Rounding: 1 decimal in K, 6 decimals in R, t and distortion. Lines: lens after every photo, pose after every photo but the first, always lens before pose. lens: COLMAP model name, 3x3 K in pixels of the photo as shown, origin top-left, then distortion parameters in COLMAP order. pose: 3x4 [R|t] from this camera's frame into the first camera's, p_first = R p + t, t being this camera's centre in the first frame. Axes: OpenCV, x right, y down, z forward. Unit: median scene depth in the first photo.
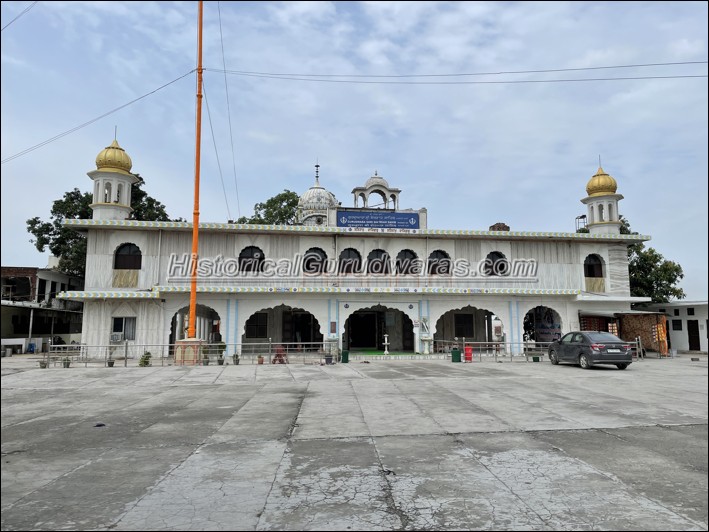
lens RADIAL K [[539.2, 0, 352.9], [0, 539.2, 256.8], [0, 0, 1]] dist [0.102798, -0.172659]
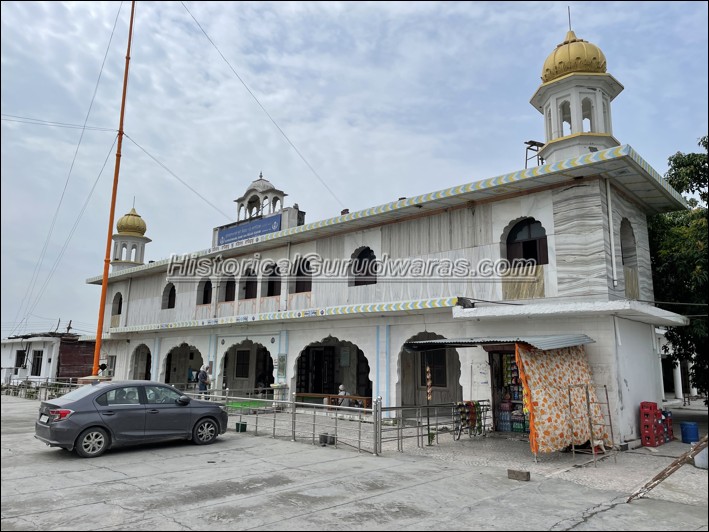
lens RADIAL K [[539.2, 0, 352.9], [0, 539.2, 256.8], [0, 0, 1]] dist [0.102798, -0.172659]
pose [[0.599865, -0.144884, -0.786874, 0.770782], [0.095278, 0.989405, -0.109541, 0.070711], [0.794408, -0.009262, 0.607314, 0.636502]]
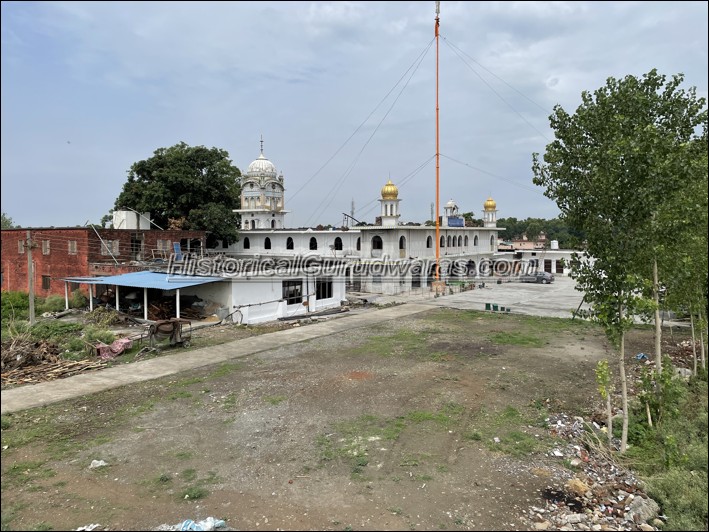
lens RADIAL K [[539.2, 0, 352.9], [0, 539.2, 256.8], [0, 0, 1]] dist [0.102798, -0.172659]
pose [[0.697564, -0.026680, 0.716026, -1.796057], [-0.093022, 0.987477, 0.127419, -0.168842], [-0.710459, -0.155489, 0.686347, -0.215703]]
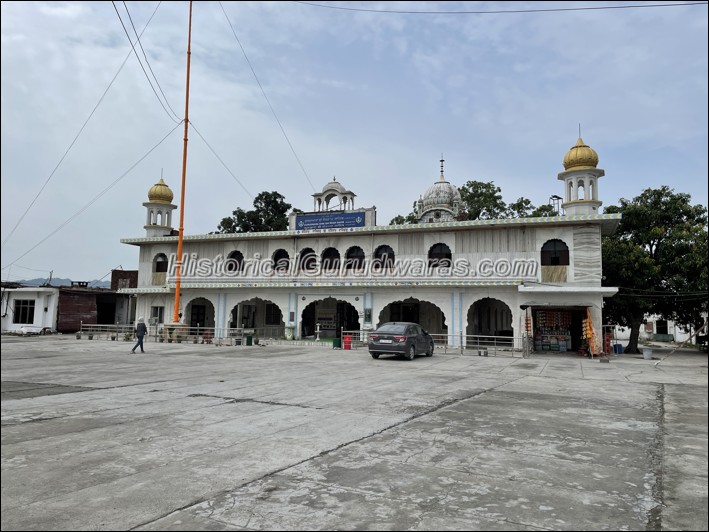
lens RADIAL K [[539.2, 0, 352.9], [0, 539.2, 256.8], [0, 0, 1]] dist [0.102798, -0.172659]
pose [[0.849096, -0.042446, -0.526531, 0.672509], [0.049494, 0.998774, -0.000699, 0.008281], [0.525915, -0.025467, 0.850155, 0.076511]]
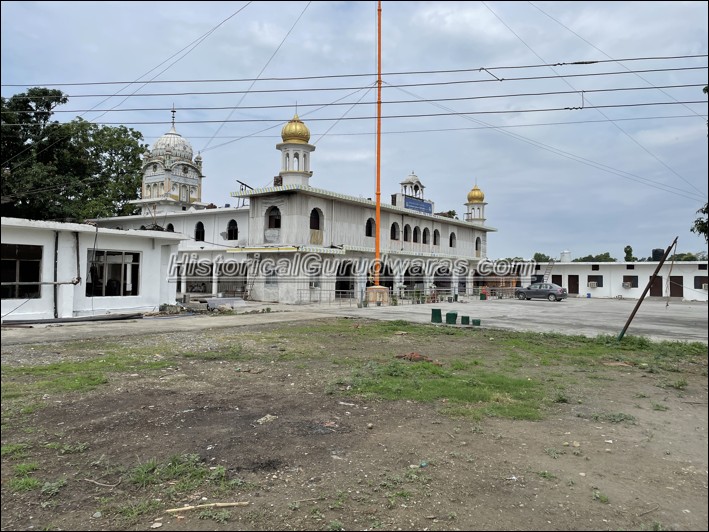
lens RADIAL K [[539.2, 0, 352.9], [0, 539.2, 256.8], [0, 0, 1]] dist [0.102798, -0.172659]
pose [[0.706072, 0.040956, 0.706954, -1.100741], [-0.110916, 0.992400, 0.053285, 0.009287], [-0.699399, -0.116035, 0.705249, 0.083302]]
